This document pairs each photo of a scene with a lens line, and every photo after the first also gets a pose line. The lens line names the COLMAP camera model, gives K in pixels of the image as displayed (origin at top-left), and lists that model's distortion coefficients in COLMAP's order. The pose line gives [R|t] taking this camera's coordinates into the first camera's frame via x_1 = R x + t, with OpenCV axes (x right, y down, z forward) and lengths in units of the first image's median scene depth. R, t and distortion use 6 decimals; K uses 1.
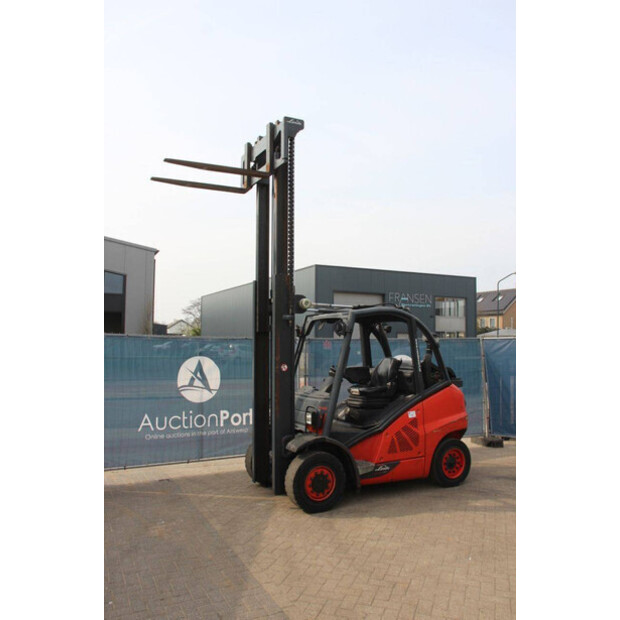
lens RADIAL K [[531.2, 0, 313.0], [0, 531.2, 309.8], [0, 0, 1]] dist [-0.097850, 0.007582]
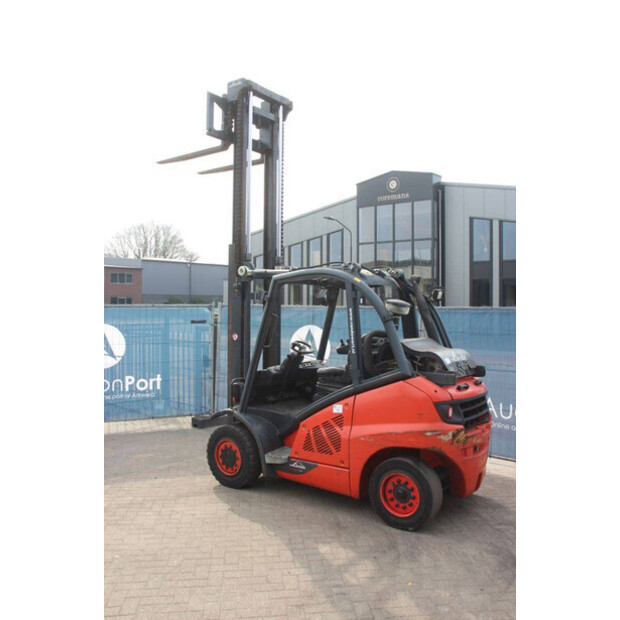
lens RADIAL K [[559.2, 0, 310.3], [0, 559.2, 309.2], [0, 0, 1]] dist [-0.103181, 0.001029]
pose [[0.438113, 0.002564, -0.898916, 0.891162], [0.050122, 0.998371, 0.027277, 0.033528], [0.897521, -0.057006, 0.437271, 0.631810]]
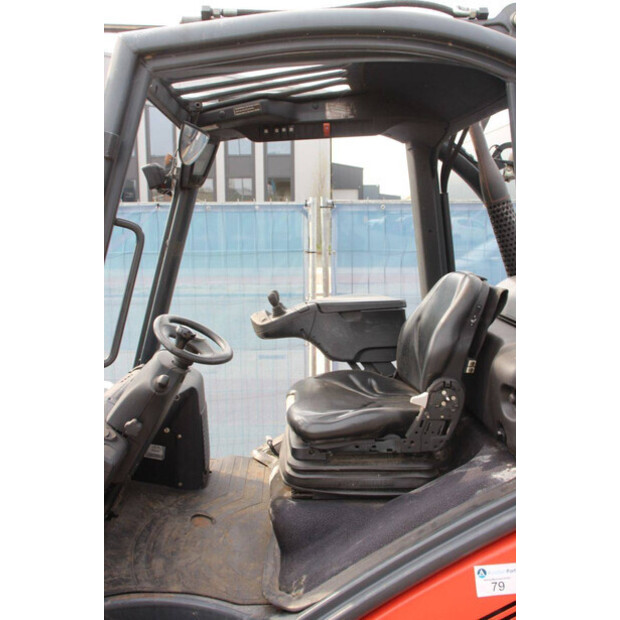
lens RADIAL K [[596.9, 0, 314.1], [0, 596.9, 308.8], [0, 0, 1]] dist [-0.073140, 0.000000]
pose [[0.905509, 0.054265, -0.420842, 0.213520], [0.037756, 0.977552, 0.207286, 0.053822], [0.422643, -0.203588, 0.883133, 0.809270]]
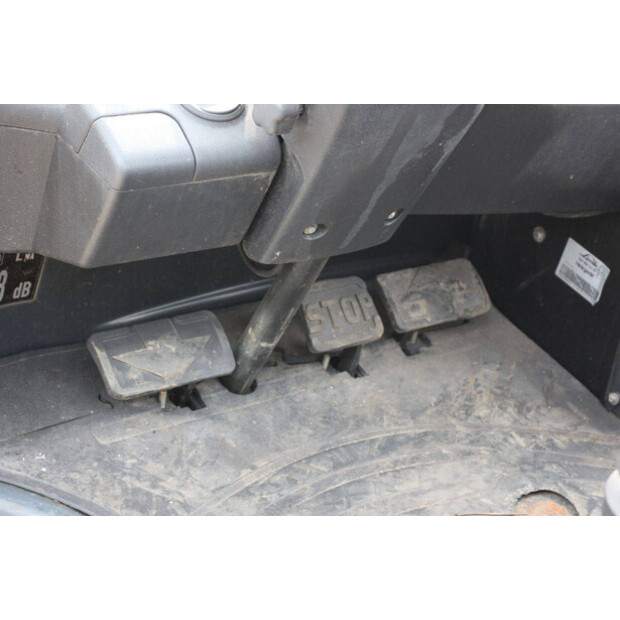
lens RADIAL K [[1354.9, 0, 306.2], [0, 1354.9, 312.1], [0, 0, 1]] dist [0.243794, 0.000000]
pose [[0.137521, 0.434510, -0.890106, 0.217067], [-0.027119, 0.899959, 0.435130, 0.098560], [0.990128, -0.035701, 0.135547, 0.970976]]
